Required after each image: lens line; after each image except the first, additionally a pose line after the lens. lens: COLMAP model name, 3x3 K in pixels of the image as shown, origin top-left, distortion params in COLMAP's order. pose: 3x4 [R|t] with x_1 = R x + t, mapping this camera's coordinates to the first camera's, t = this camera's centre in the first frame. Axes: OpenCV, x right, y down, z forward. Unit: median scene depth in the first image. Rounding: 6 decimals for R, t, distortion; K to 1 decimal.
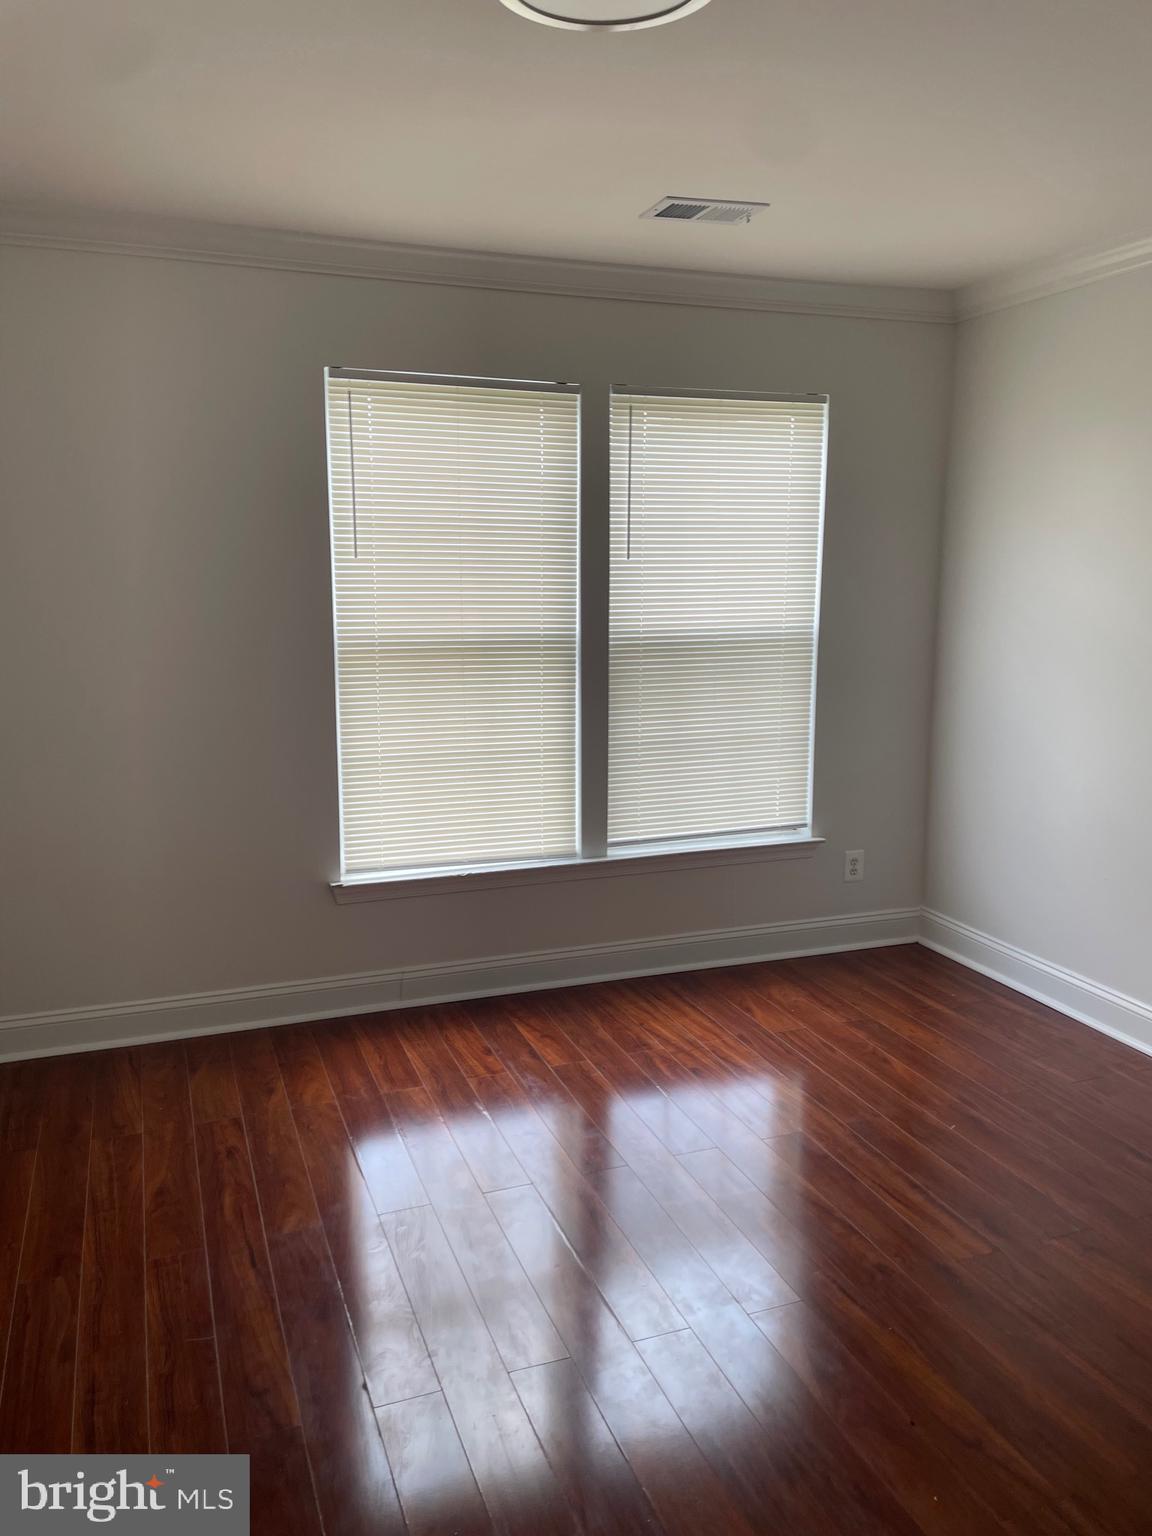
lens RADIAL K [[1166.5, 0, 565.7], [0, 1166.5, 764.0], [0, 0, 1]] dist [0.005028, -0.000356]
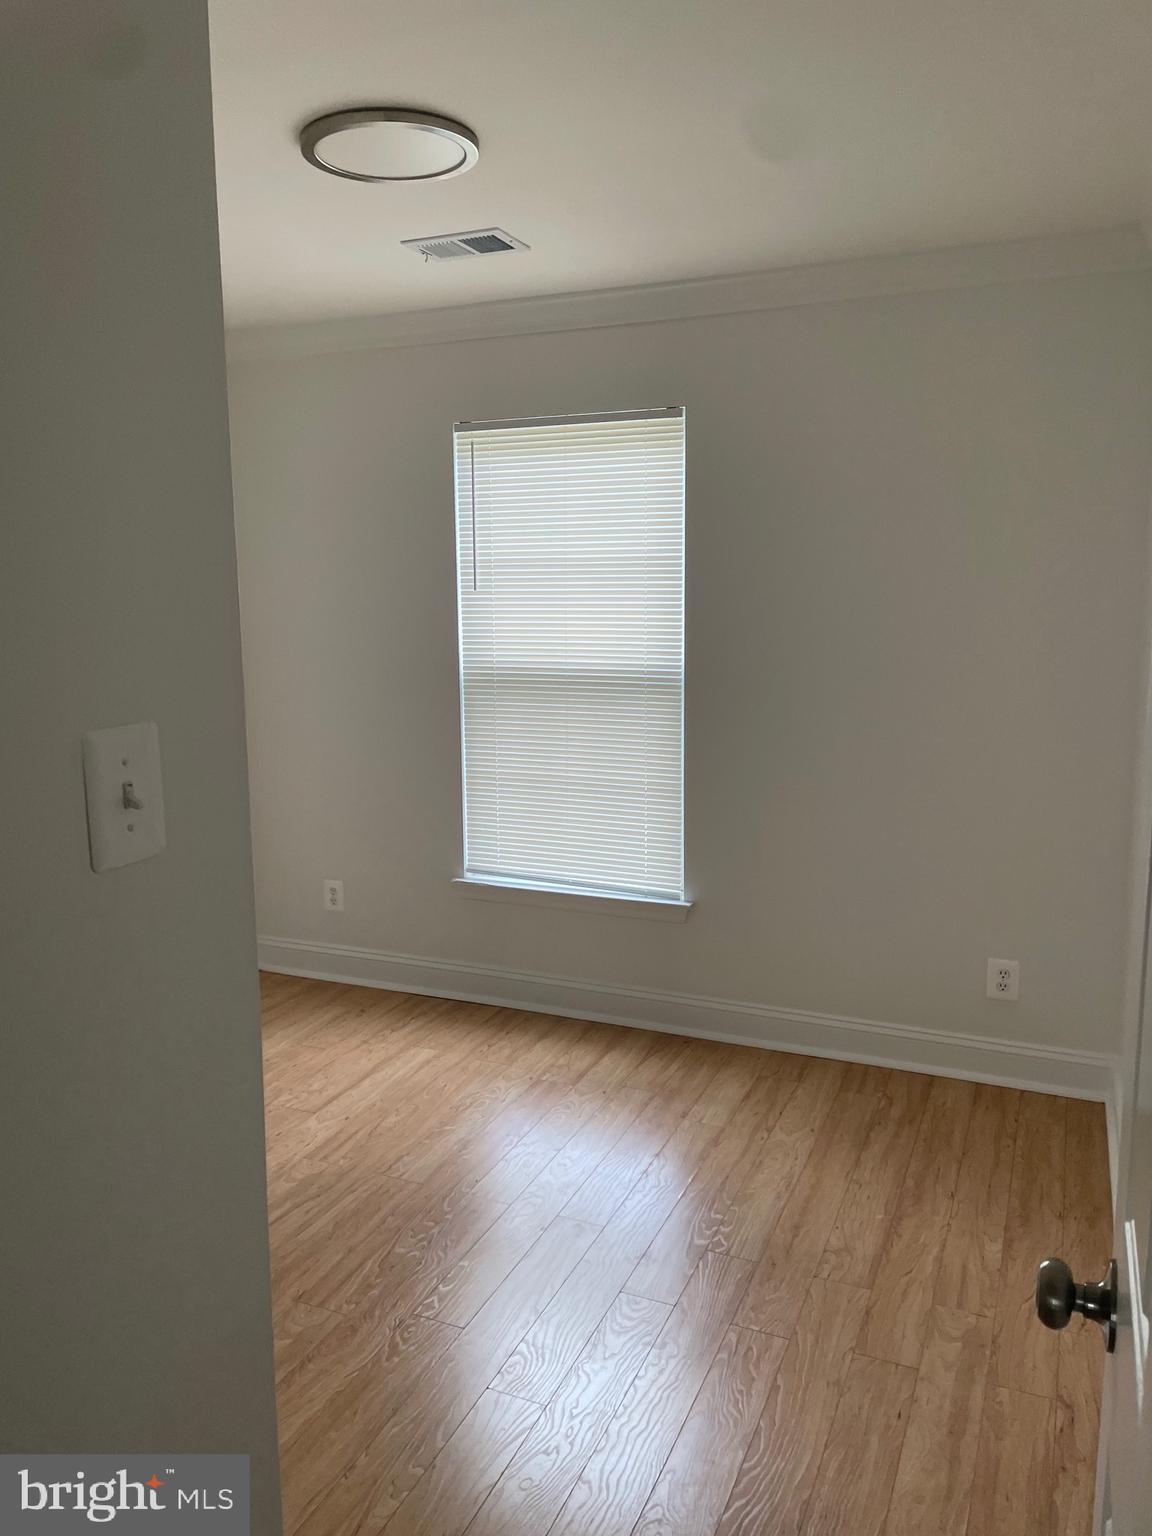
lens RADIAL K [[1166.5, 0, 565.9], [0, 1166.5, 766.5], [0, 0, 1]] dist [0.005028, -0.000356]
pose [[0.722233, 0.101958, -0.684093, 0.668546], [-0.122514, 0.992293, 0.018548, -0.040599], [0.680713, 0.070415, 0.729159, 0.256847]]
